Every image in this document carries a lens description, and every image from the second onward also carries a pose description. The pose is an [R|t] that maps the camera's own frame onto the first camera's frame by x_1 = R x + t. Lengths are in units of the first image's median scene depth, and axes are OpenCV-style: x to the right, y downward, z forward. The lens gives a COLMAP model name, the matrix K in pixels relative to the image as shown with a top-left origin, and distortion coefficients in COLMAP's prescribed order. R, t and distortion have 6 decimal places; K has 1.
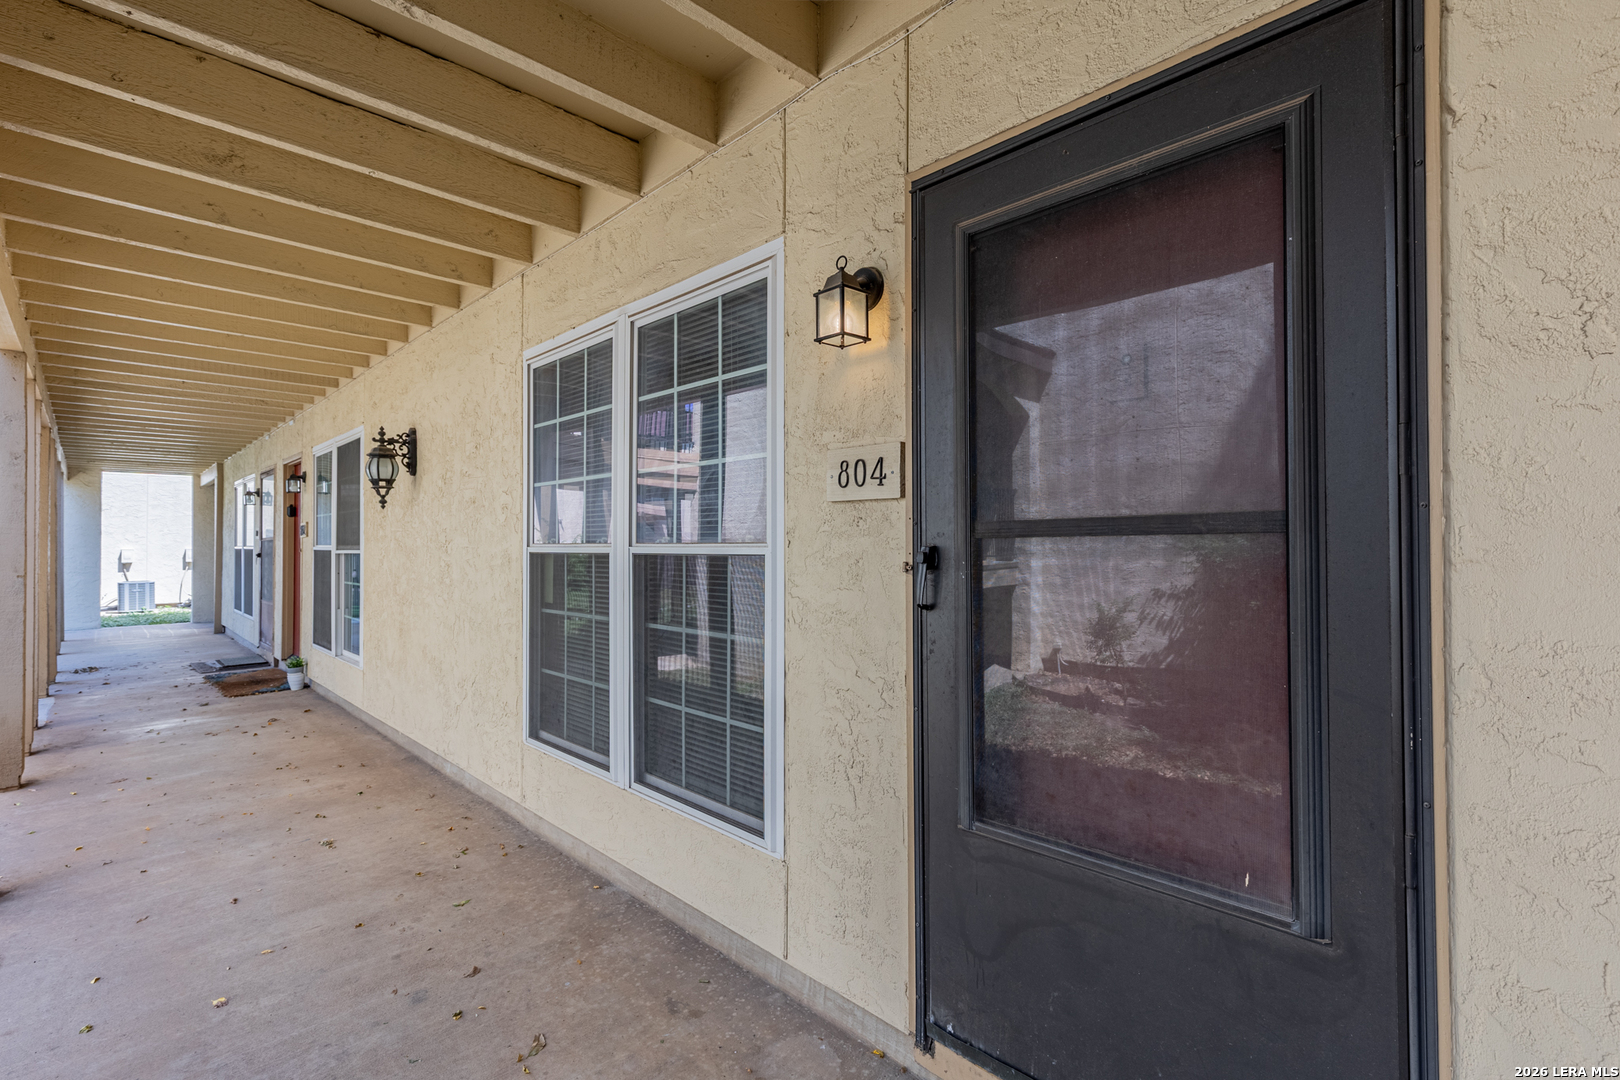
lens RADIAL K [[728.1, 0, 812.6], [0, 728.1, 534.7], [0, 0, 1]] dist [0.007635, -0.001465]
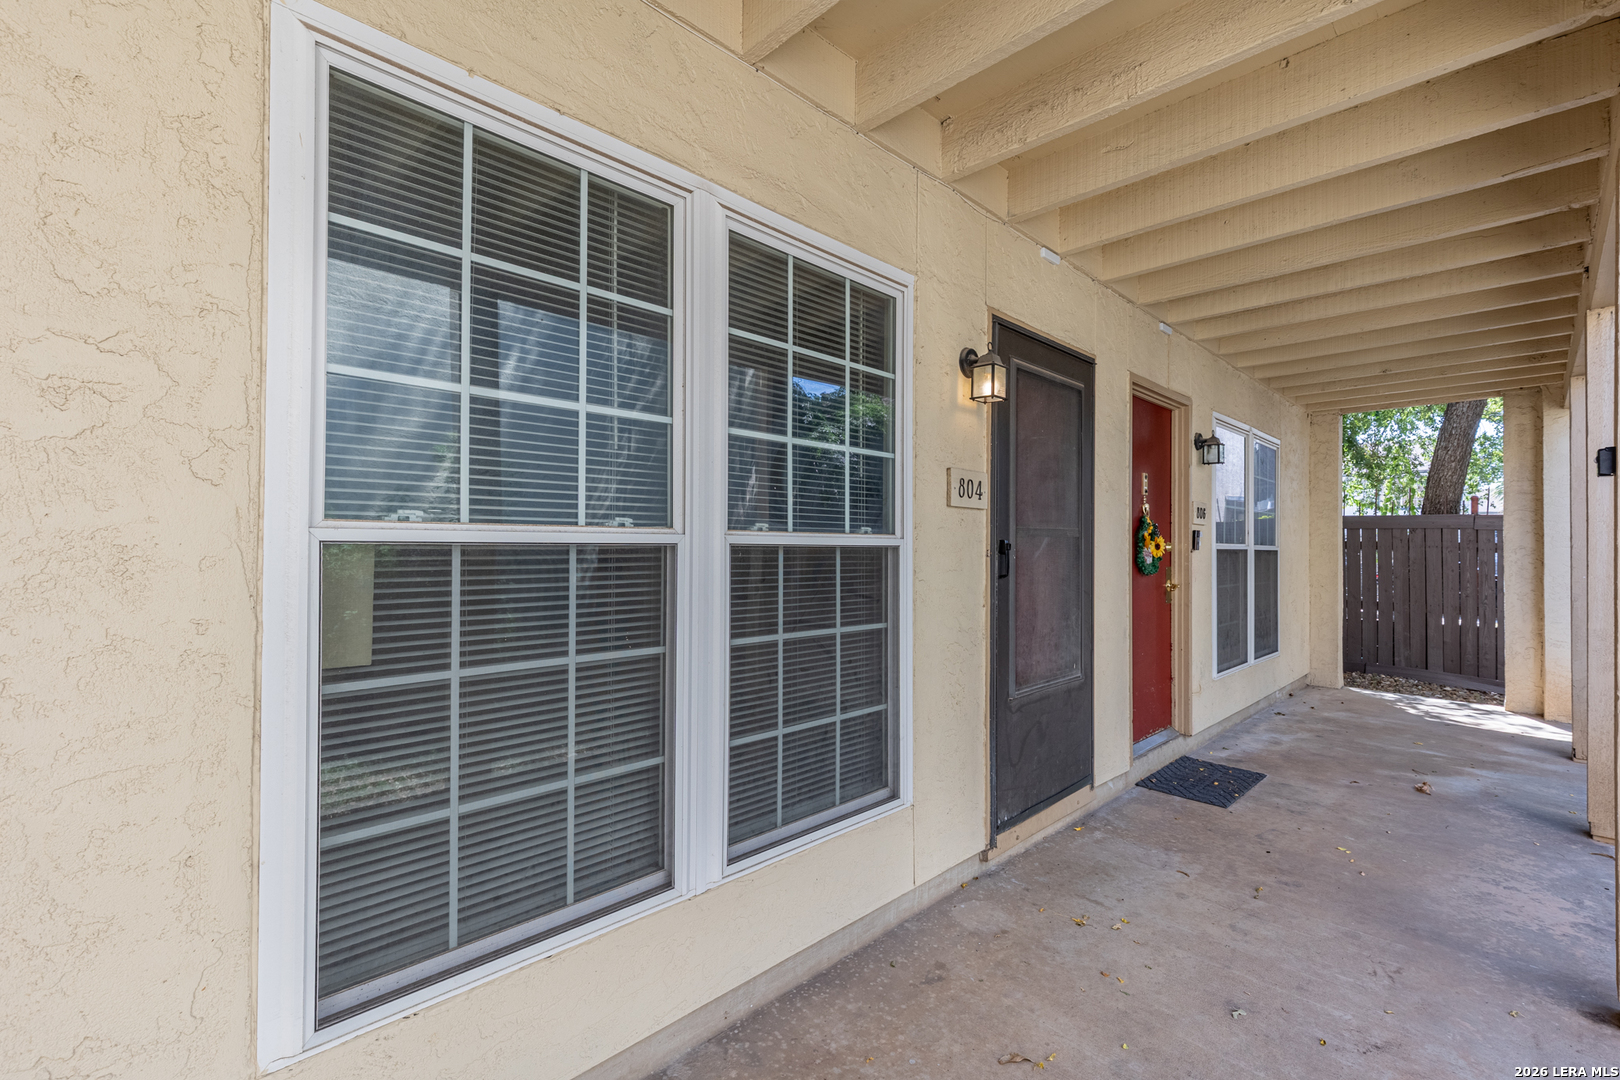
lens RADIAL K [[728.1, 0, 812.6], [0, 728.1, 534.7], [0, 0, 1]] dist [0.007635, -0.001465]
pose [[-0.017439, 0.019369, 0.999660, -1.098734], [-0.021052, 0.999584, -0.019735, 0.032939], [-0.999626, -0.021389, -0.017024, 1.067414]]
